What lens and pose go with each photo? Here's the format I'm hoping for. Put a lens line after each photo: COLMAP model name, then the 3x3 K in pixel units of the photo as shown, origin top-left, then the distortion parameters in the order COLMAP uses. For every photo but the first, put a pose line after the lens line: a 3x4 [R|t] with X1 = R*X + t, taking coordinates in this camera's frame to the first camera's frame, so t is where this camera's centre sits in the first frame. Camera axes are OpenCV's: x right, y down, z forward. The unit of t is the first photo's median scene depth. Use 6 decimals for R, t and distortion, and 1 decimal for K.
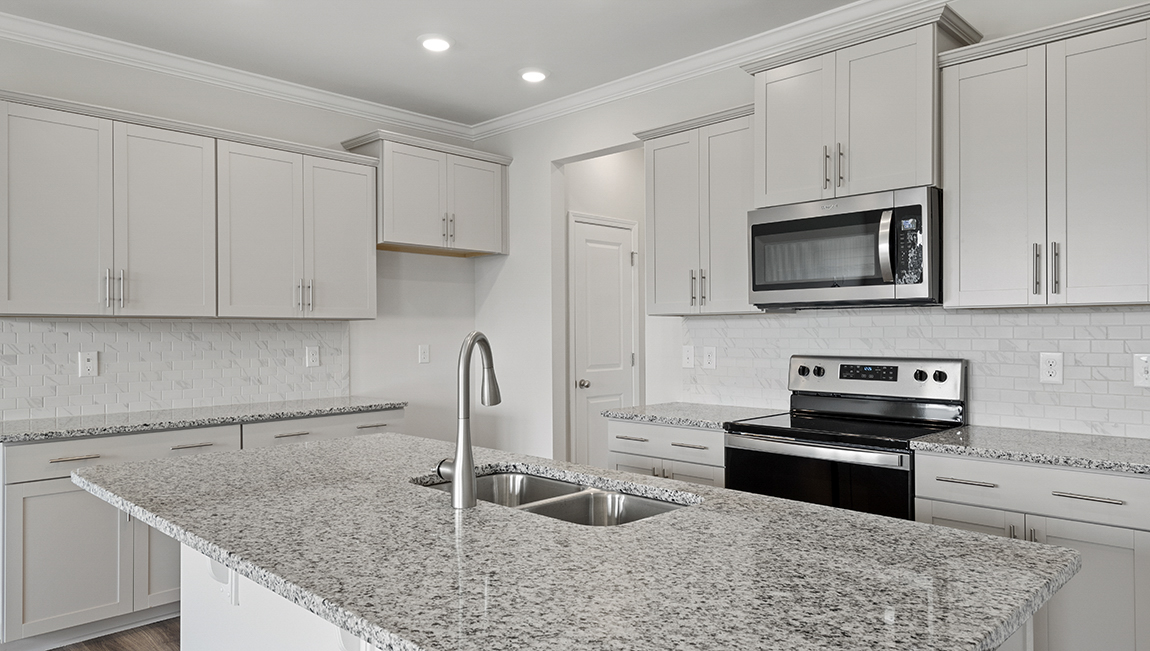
lens RADIAL K [[749.2, 0, 580.2], [0, 749.2, 328.6], [0, 0, 1]] dist [0.058834, -0.004223]
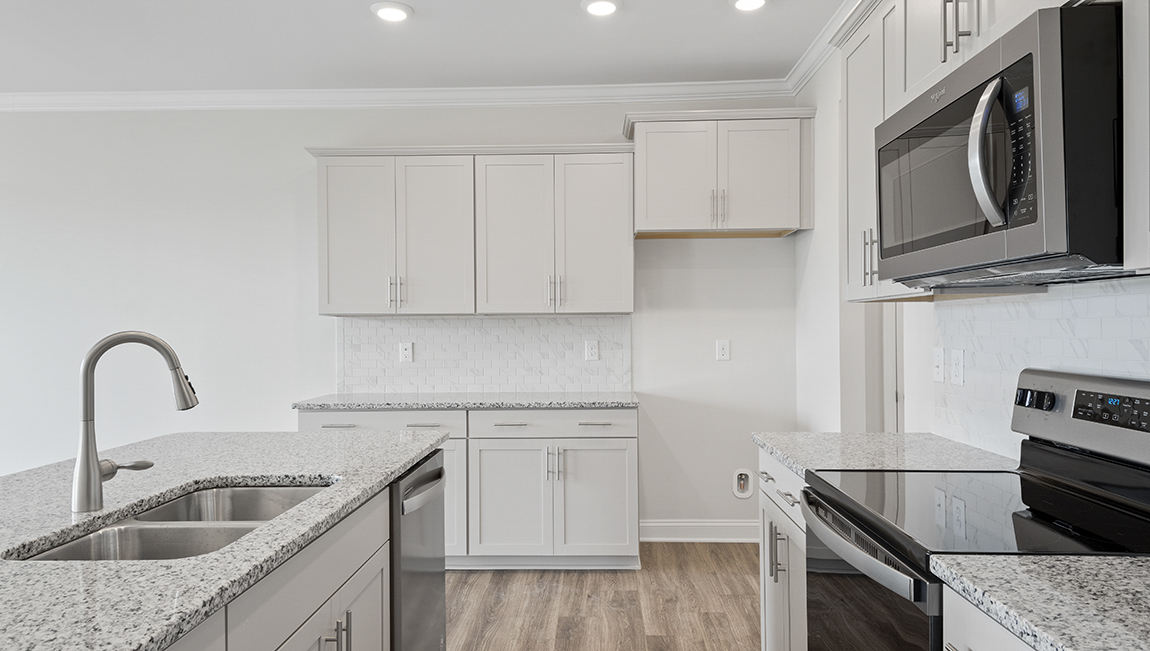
lens RADIAL K [[749.2, 0, 578.2], [0, 749.2, 330.1], [0, 0, 1]] dist [0.058834, -0.004223]
pose [[0.676519, 0.001614, -0.736423, 0.477706], [0.007602, 0.999929, 0.009175, 0.000149], [0.736386, -0.011805, 0.676459, 0.385858]]
